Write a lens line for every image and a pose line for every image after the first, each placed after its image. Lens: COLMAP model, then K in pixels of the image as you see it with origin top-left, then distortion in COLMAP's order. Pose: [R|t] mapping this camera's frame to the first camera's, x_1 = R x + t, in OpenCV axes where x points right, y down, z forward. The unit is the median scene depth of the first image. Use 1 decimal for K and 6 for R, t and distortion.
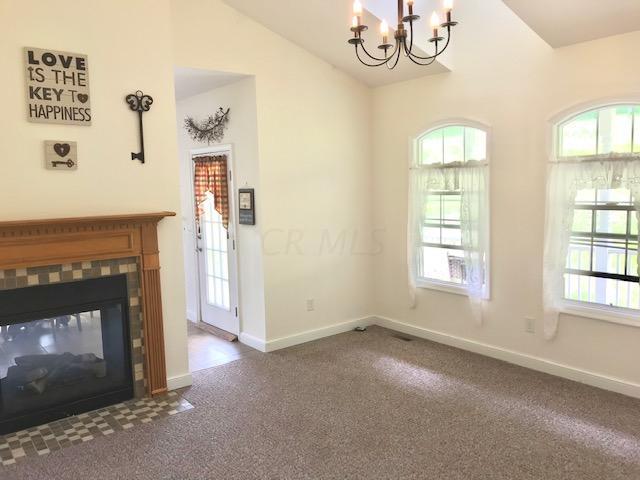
lens RADIAL K [[528.0, 0, 319.3], [0, 528.0, 240.7], [0, 0, 1]] dist [0.031911, -0.032908]
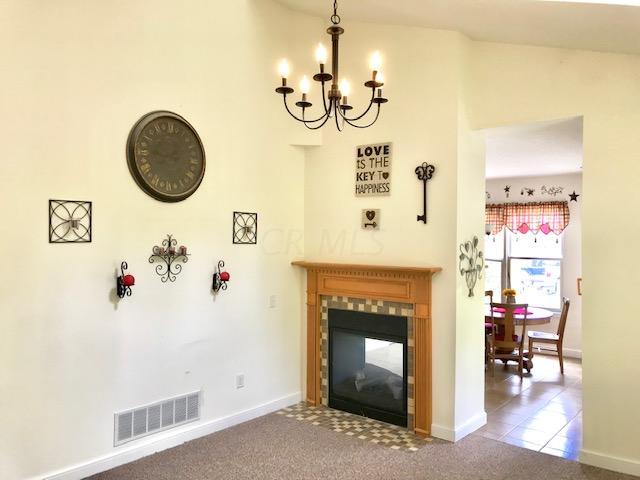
lens RADIAL K [[528.0, 0, 324.0], [0, 528.0, 235.5], [0, 0, 1]] dist [0.031911, -0.032908]
pose [[0.209488, 0.020294, -0.977601, 0.804471], [-0.120077, 0.992751, -0.005122, -0.096548], [0.970410, 0.118460, 0.210406, 0.596910]]
